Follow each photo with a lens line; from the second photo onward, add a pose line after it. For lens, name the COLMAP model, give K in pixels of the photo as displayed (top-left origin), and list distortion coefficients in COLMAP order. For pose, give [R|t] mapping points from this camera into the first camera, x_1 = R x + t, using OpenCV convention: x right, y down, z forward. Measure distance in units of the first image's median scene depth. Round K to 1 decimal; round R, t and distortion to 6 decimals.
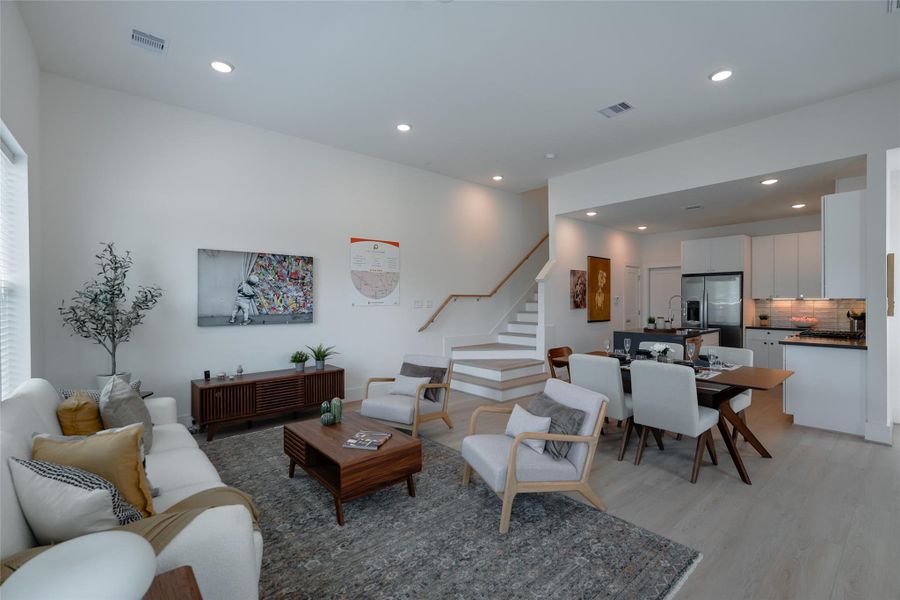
lens RADIAL K [[391.7, 0, 450.0], [0, 391.7, 300.0], [0, 0, 1]] dist [-0.009039, 0.000831]
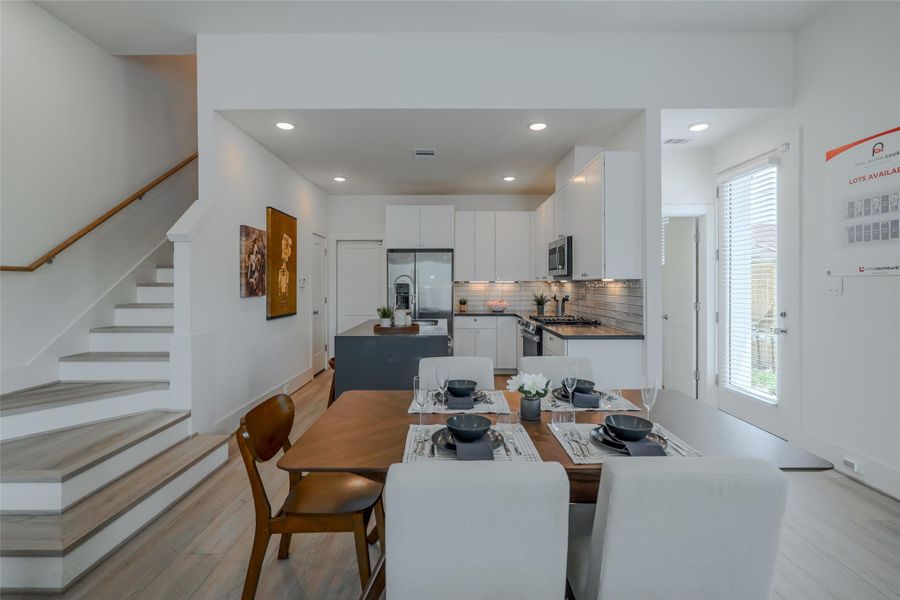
lens RADIAL K [[413.1, 0, 447.2], [0, 413.1, 284.7], [0, 0, 1]] dist [-0.002509, -0.000139]
pose [[0.651584, 0.000763, 0.758576, 0.064890], [-0.000613, 1.000000, -0.000479, 0.005489], [-0.758576, -0.000152, 0.651584, 0.431349]]
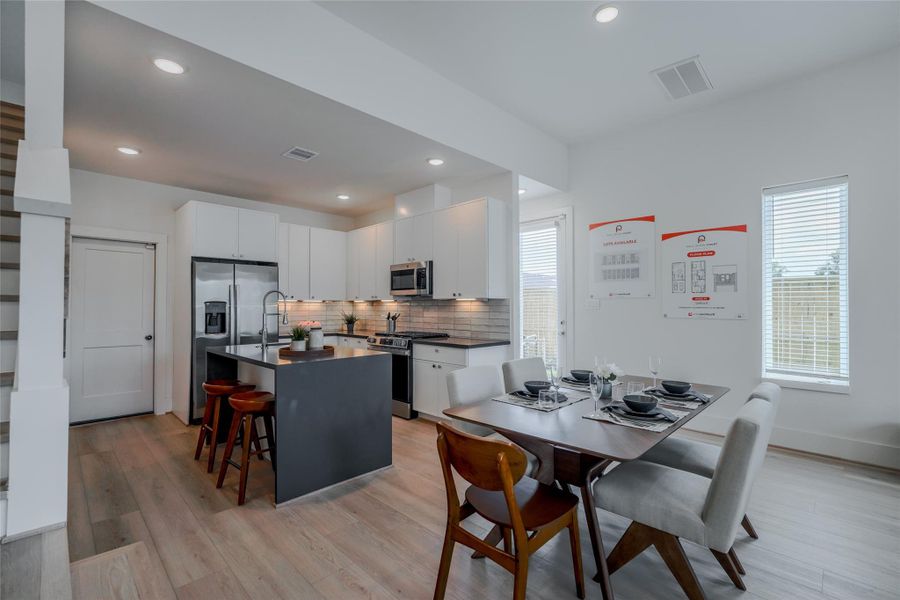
lens RADIAL K [[399.2, 0, 448.0], [0, 399.2, 301.0], [0, 0, 1]] dist [-0.017093, 0.006548]
pose [[-0.078654, 0.016056, 0.996773, -0.037186], [-0.000500, 0.999870, -0.016145, 0.012974], [-0.996902, -0.001768, -0.078635, 0.740581]]
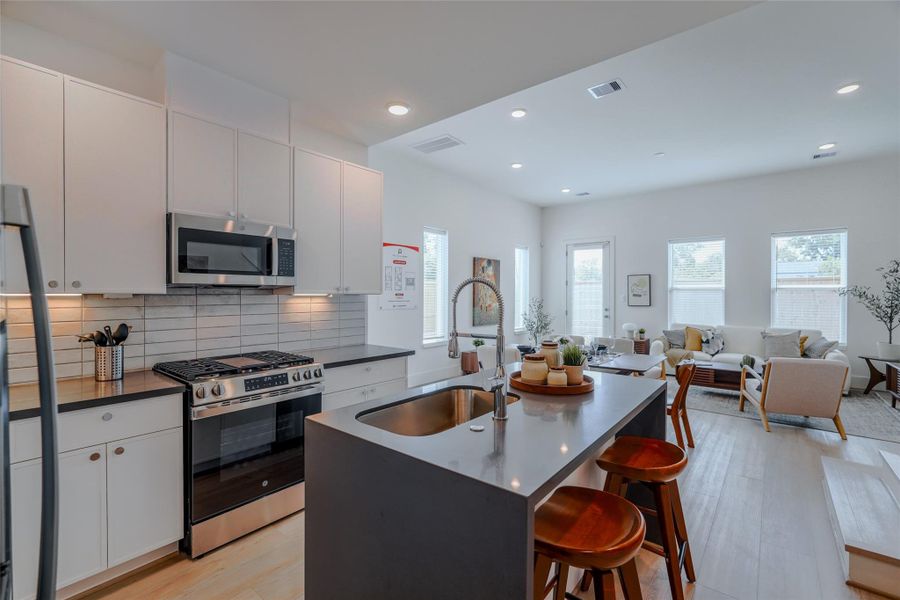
lens RADIAL K [[399.2, 0, 448.0], [0, 399.2, 301.0], [0, 0, 1]] dist [-0.017093, 0.006548]
pose [[-0.983090, 0.002360, -0.183106, 0.613146], [-0.000938, 0.999839, 0.017924, -0.002810], [0.183119, 0.017792, -0.982930, 1.173708]]
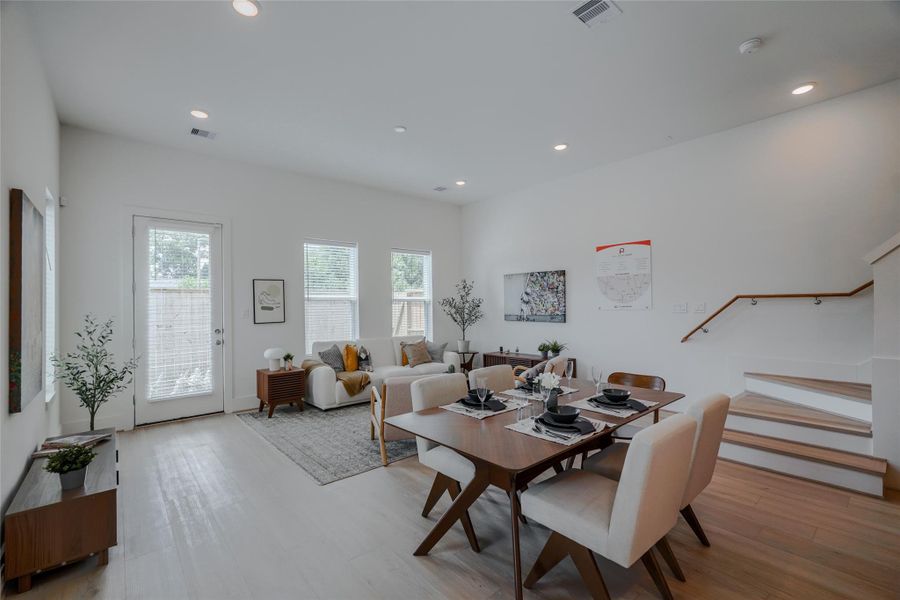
lens RADIAL K [[391.7, 0, 450.0], [0, 391.7, 300.0], [0, 0, 1]] dist [-0.009039, 0.000831]
pose [[0.013546, -0.012809, -0.999826, 0.674961], [0.010147, 0.999868, -0.012672, -0.001759], [0.999857, -0.009974, 0.013674, 0.470824]]
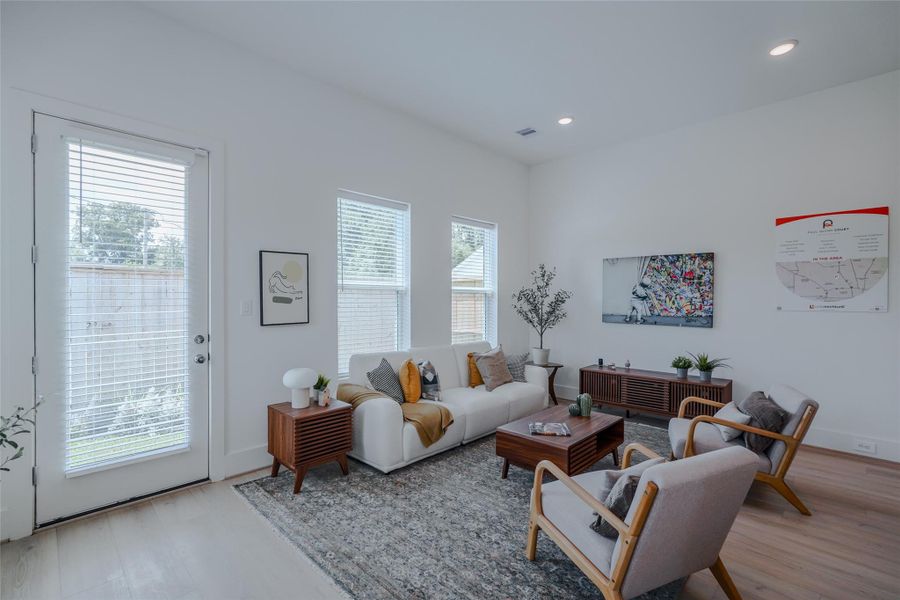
lens RADIAL K [[404.4, 0, 449.0], [0, 404.4, 300.8], [0, 0, 1]] dist [-0.014920, 0.007356]
pose [[0.095984, 0.006072, -0.995364, 0.366155], [-0.007579, 0.999957, 0.005369, -0.002042], [0.995354, 0.007028, 0.096025, 0.252184]]
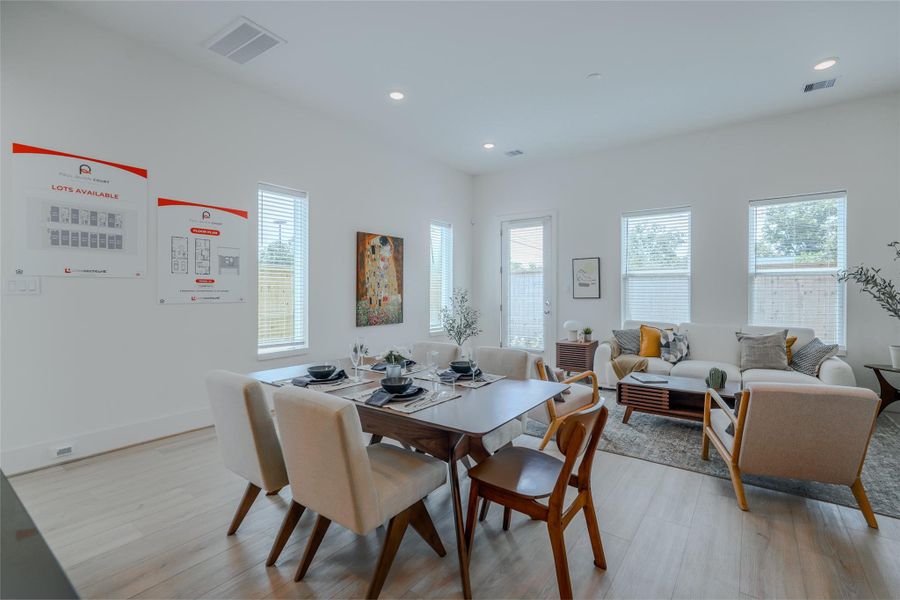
lens RADIAL K [[406.8, 0, 459.5], [0, 406.8, 300.1], [0, 0, 1]] dist [-0.012231, 0.001481]
pose [[-0.969104, 0.008554, -0.246502, 0.347203], [0.002318, 0.999670, 0.025575, 0.012263], [0.246640, 0.024213, -0.968805, 0.947131]]
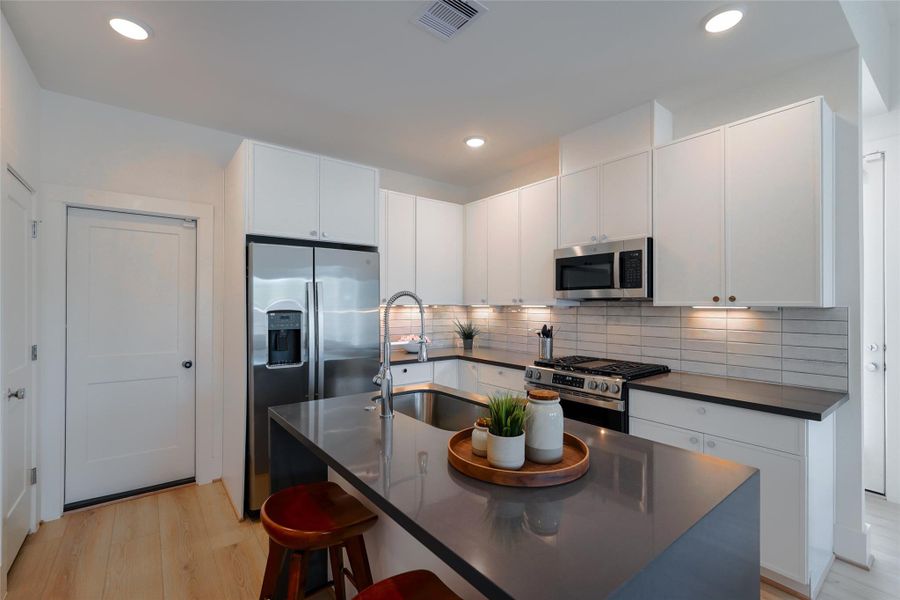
lens RADIAL K [[399.2, 0, 448.0], [0, 399.2, 301.0], [0, 0, 1]] dist [-0.017093, 0.006548]
pose [[0.054183, 0.011213, 0.998468, 0.280763], [-0.002526, 0.999935, -0.011092, -0.002612], [-0.998528, -0.001922, 0.054207, 0.898096]]
